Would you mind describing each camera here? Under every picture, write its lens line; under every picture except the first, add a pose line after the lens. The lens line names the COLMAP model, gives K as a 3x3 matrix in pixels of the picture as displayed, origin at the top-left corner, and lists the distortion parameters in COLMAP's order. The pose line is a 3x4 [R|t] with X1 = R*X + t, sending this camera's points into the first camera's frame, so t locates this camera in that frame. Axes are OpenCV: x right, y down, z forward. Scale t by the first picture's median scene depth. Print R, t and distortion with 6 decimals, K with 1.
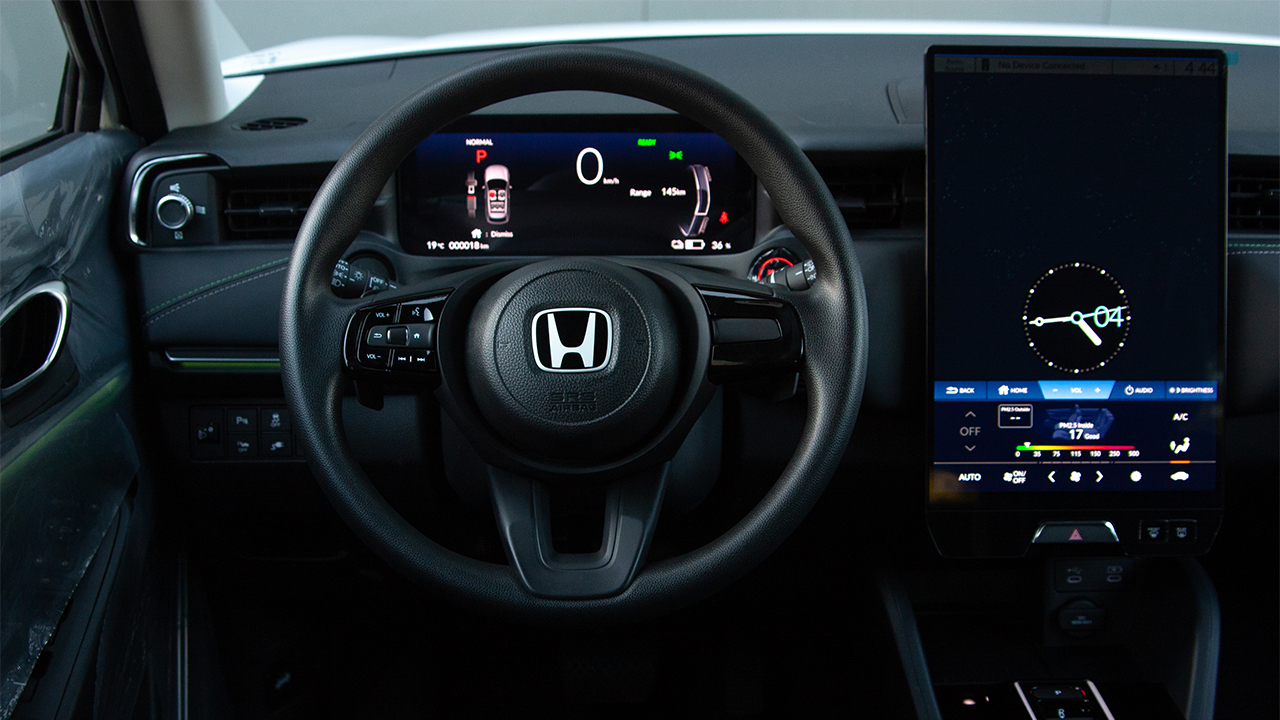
lens RADIAL K [[1624.1, 0, 639.8], [0, 1624.1, 424.1], [0, 0, 1]] dist [-0.112708, 0.054562]
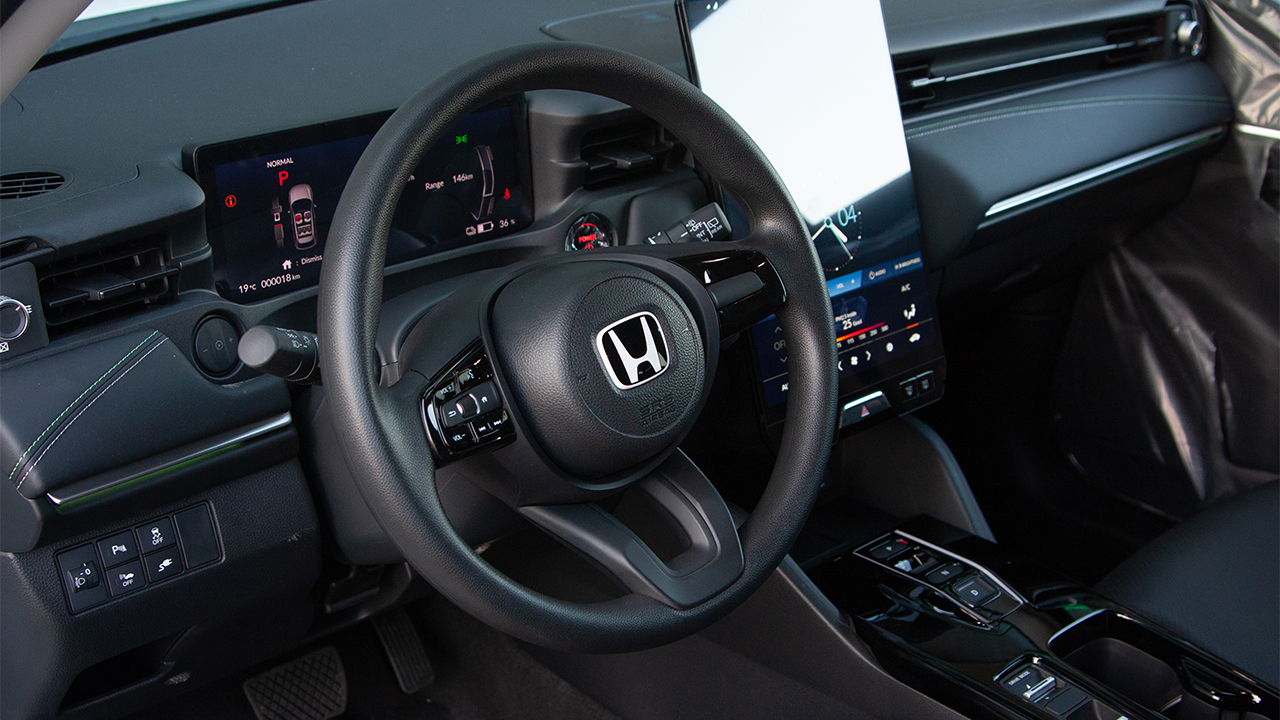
lens RADIAL K [[1653.8, 0, 640.0], [0, 1653.8, 360.0], [0, 0, 1]] dist [-0.101528, 0.049093]
pose [[0.755405, -0.248058, 0.606490, -0.539769], [0.225909, 0.967419, 0.114302, -0.133163], [-0.615084, 0.050667, 0.786832, 0.187854]]
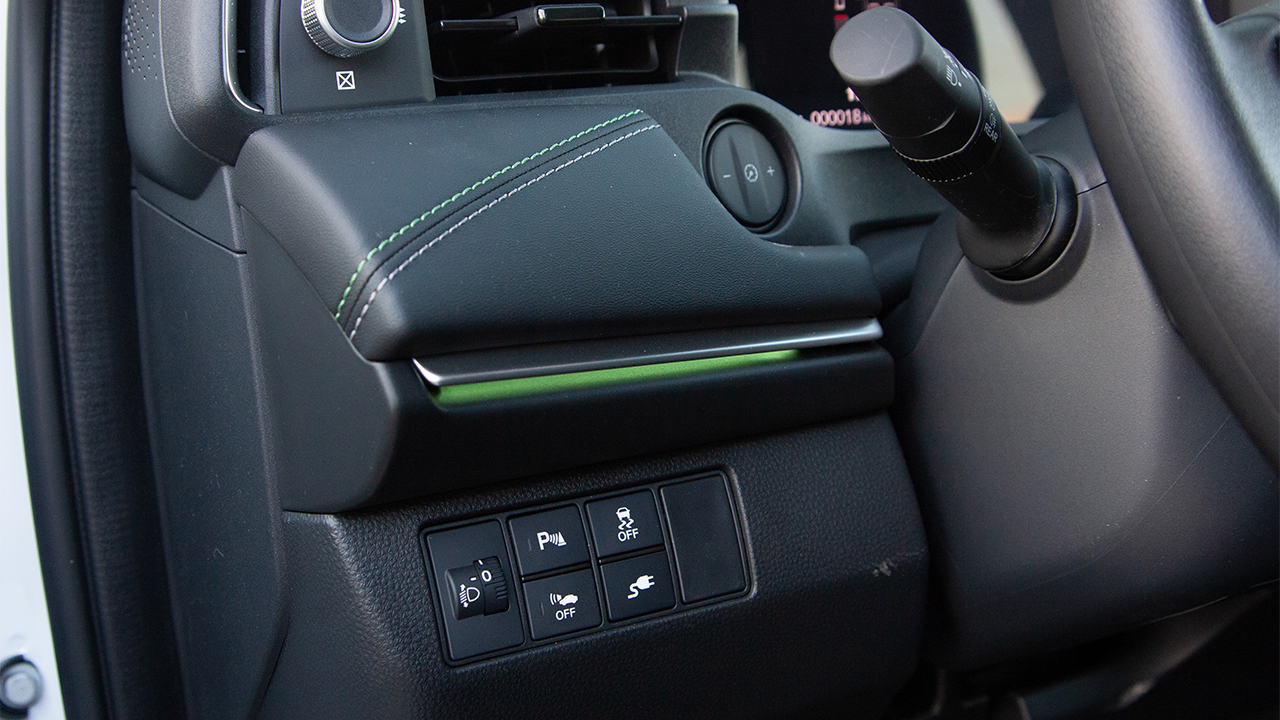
lens RADIAL K [[1597.8, 0, 640.0], [0, 1597.8, 360.0], [0, 0, 1]] dist [-0.111558, 0.010534]
pose [[0.873530, -0.127768, 0.469704, -0.414809], [0.220440, 0.964154, -0.147695, 0.018178], [-0.433996, 0.232557, 0.870382, 0.661953]]
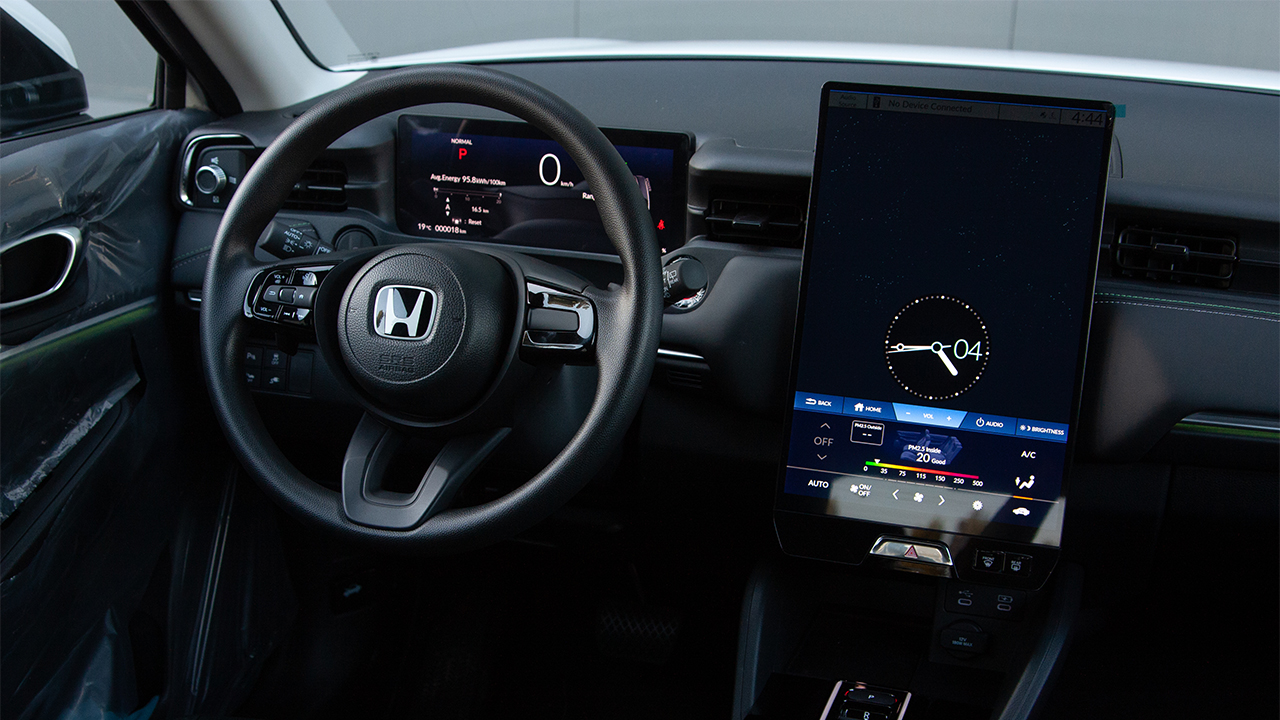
lens RADIAL K [[1624.1, 0, 639.8], [0, 1624.1, 424.1], [0, 0, 1]] dist [-0.112708, 0.054562]
pose [[0.943152, 0.126021, -0.307544, 0.418593], [-0.125192, 0.991877, 0.022510, -0.015933], [0.307882, 0.017272, 0.951268, -0.062685]]
